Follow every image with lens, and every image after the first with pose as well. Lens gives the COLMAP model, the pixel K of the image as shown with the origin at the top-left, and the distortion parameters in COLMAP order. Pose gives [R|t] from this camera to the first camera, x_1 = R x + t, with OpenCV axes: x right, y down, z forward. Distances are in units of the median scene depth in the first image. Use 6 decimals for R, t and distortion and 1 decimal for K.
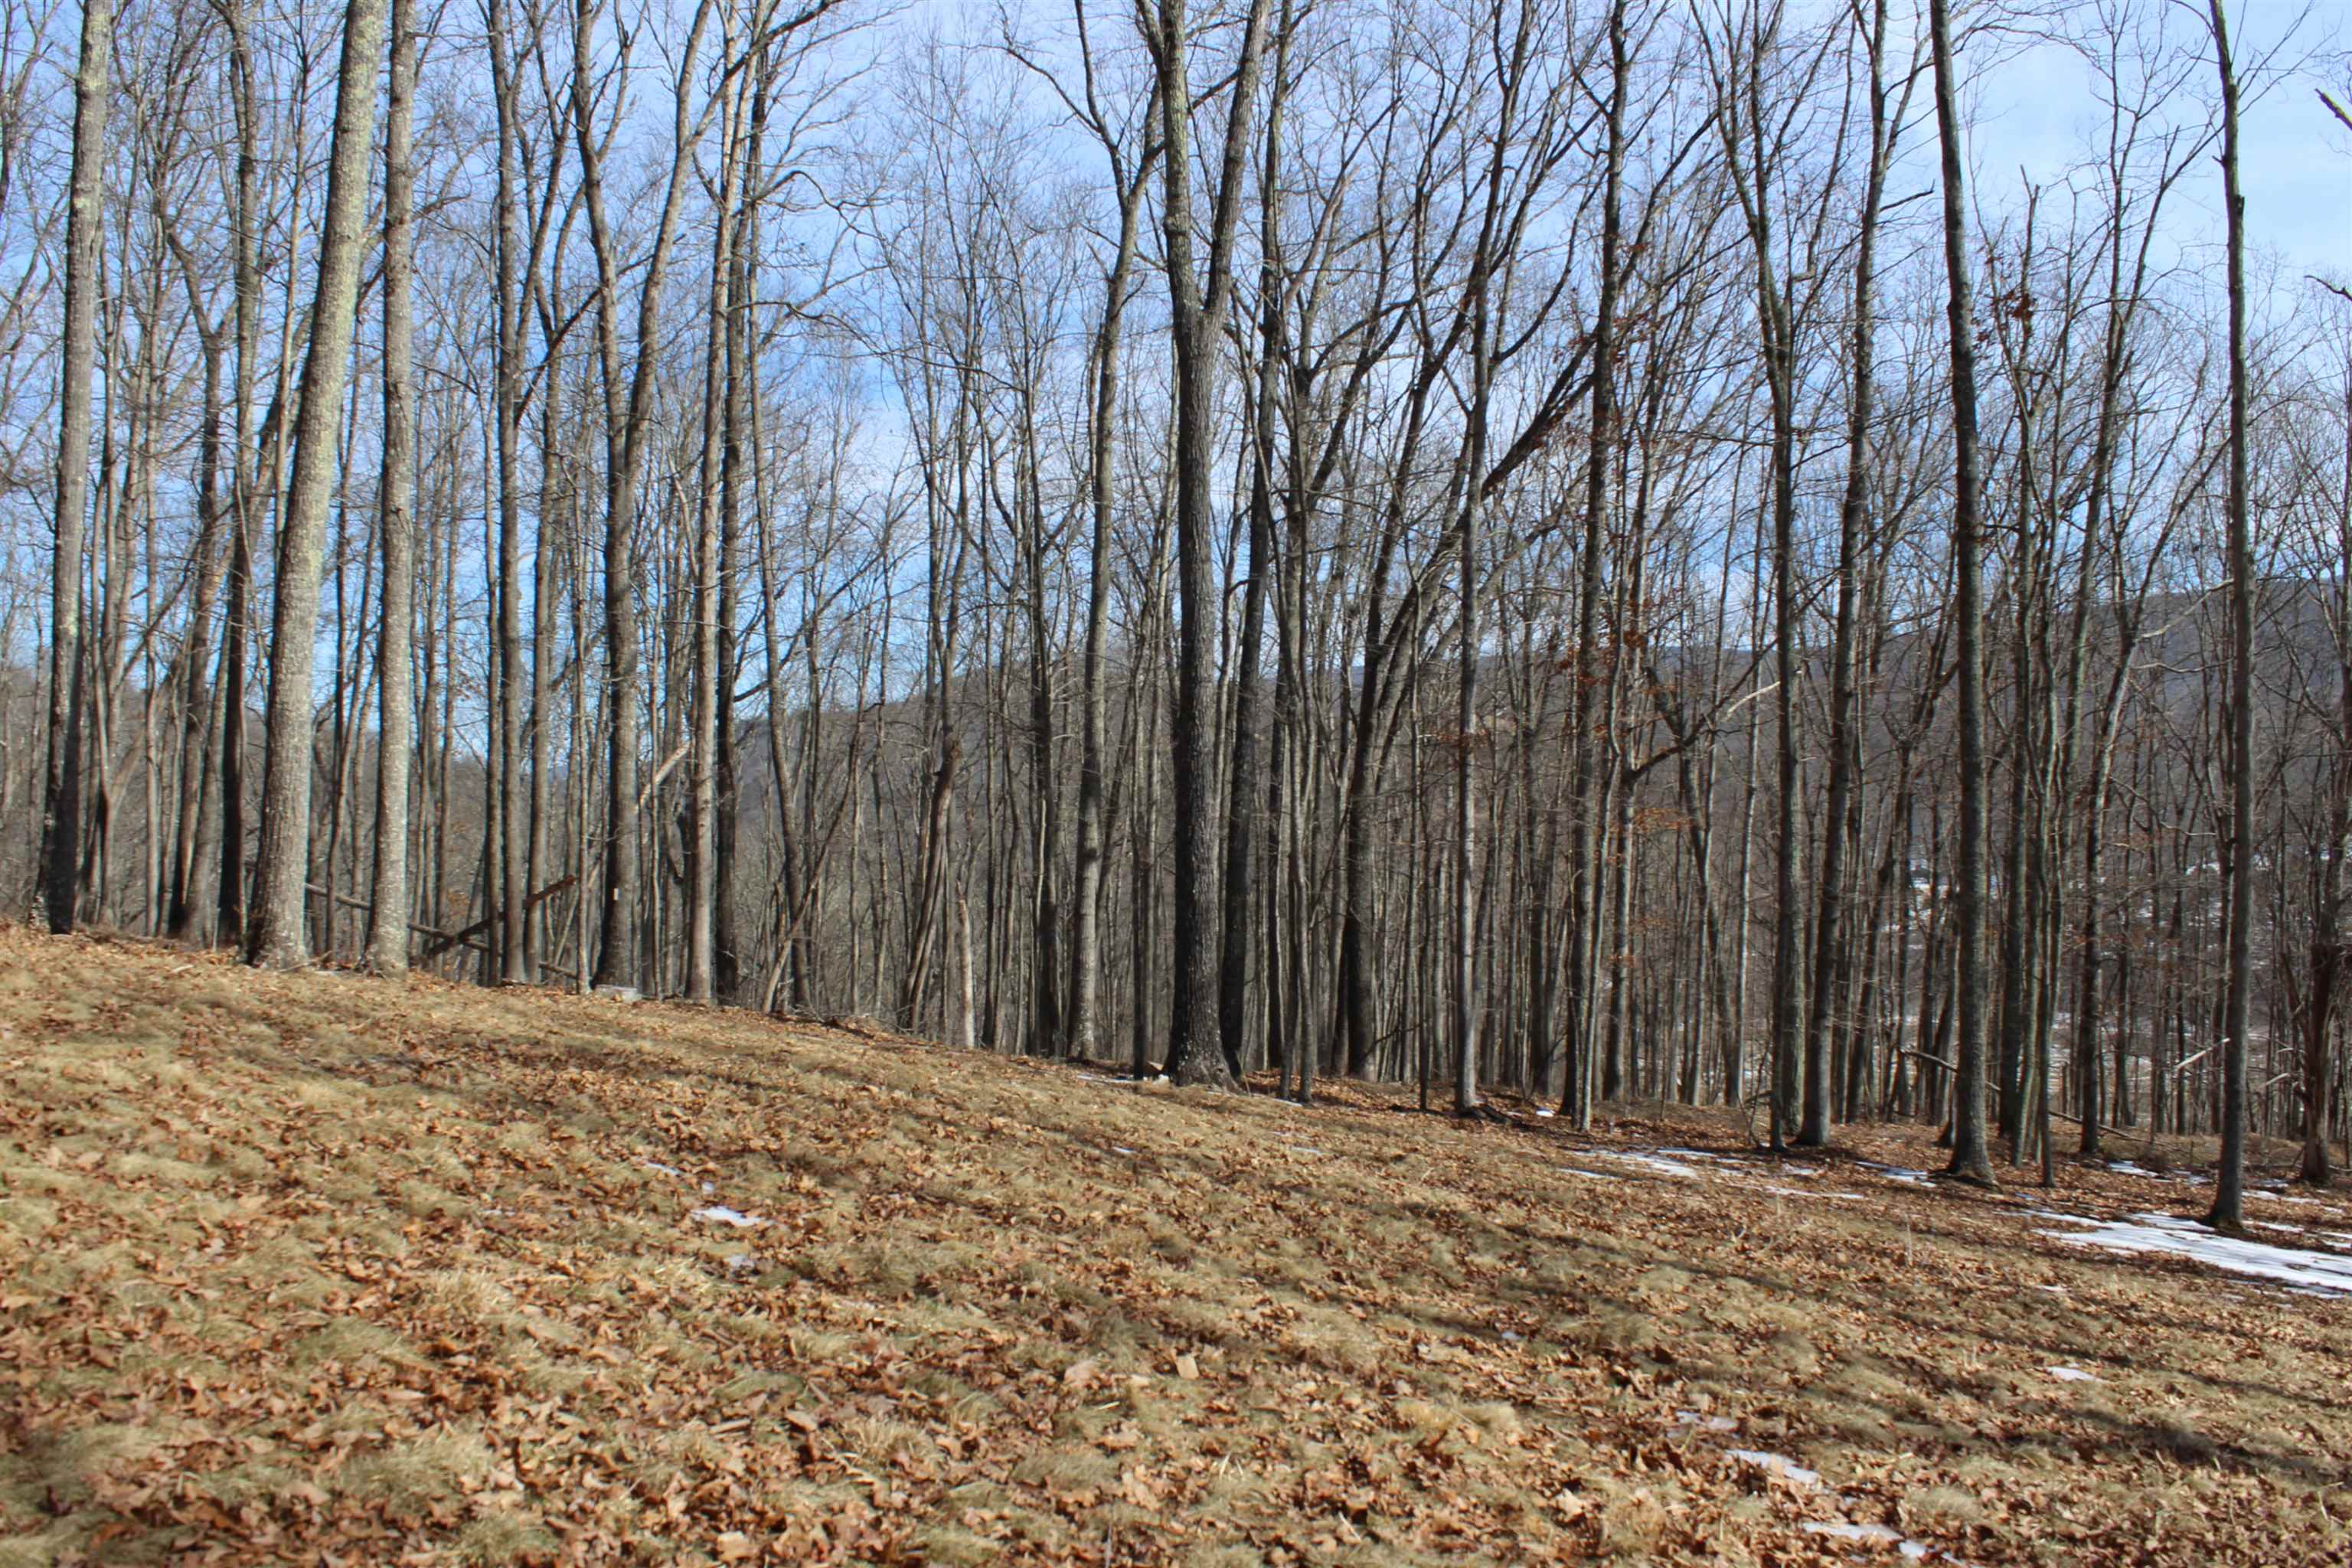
lens RADIAL K [[2059.4, 0, 1169.8], [0, 2059.4, 790.7], [0, 0, 1]] dist [-0.149370, 0.164040]
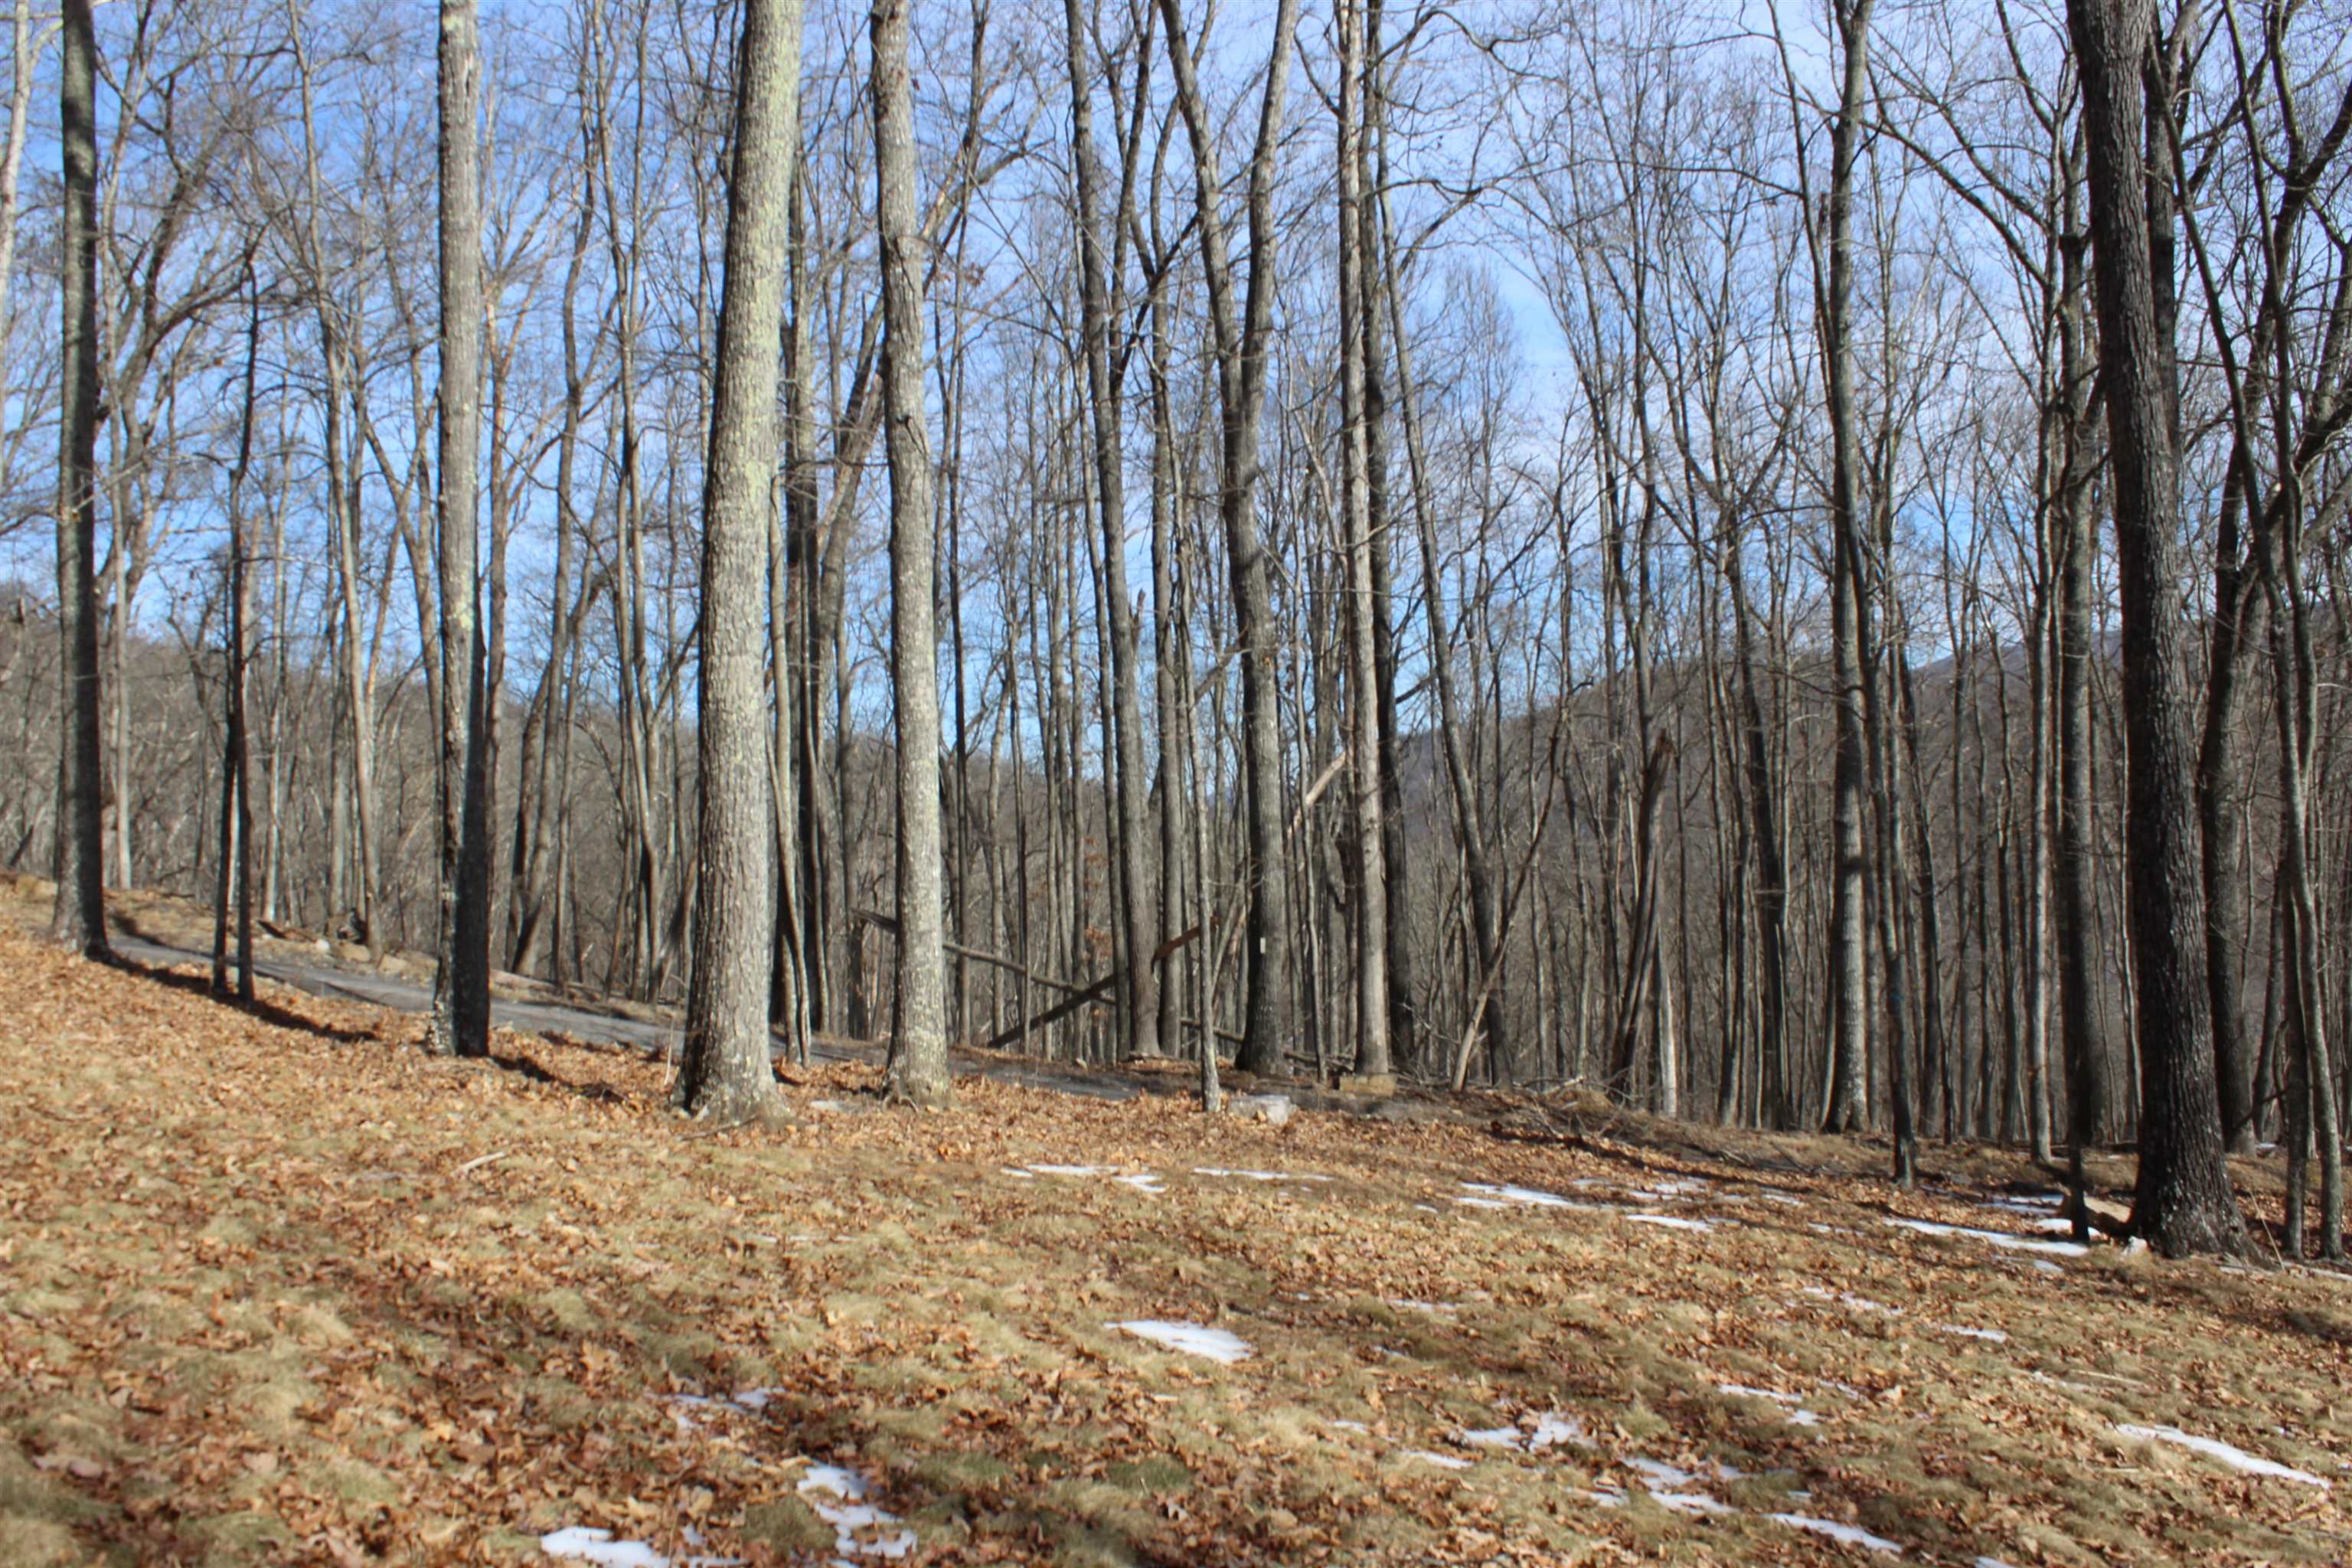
lens RADIAL K [[2059.4, 0, 1169.8], [0, 2059.4, 790.7], [0, 0, 1]] dist [-0.149370, 0.164040]
pose [[0.949046, -0.052762, -0.310689, -0.034493], [0.050894, 0.998604, -0.014123, 0.000595], [0.311001, -0.002408, 0.950407, 0.143651]]
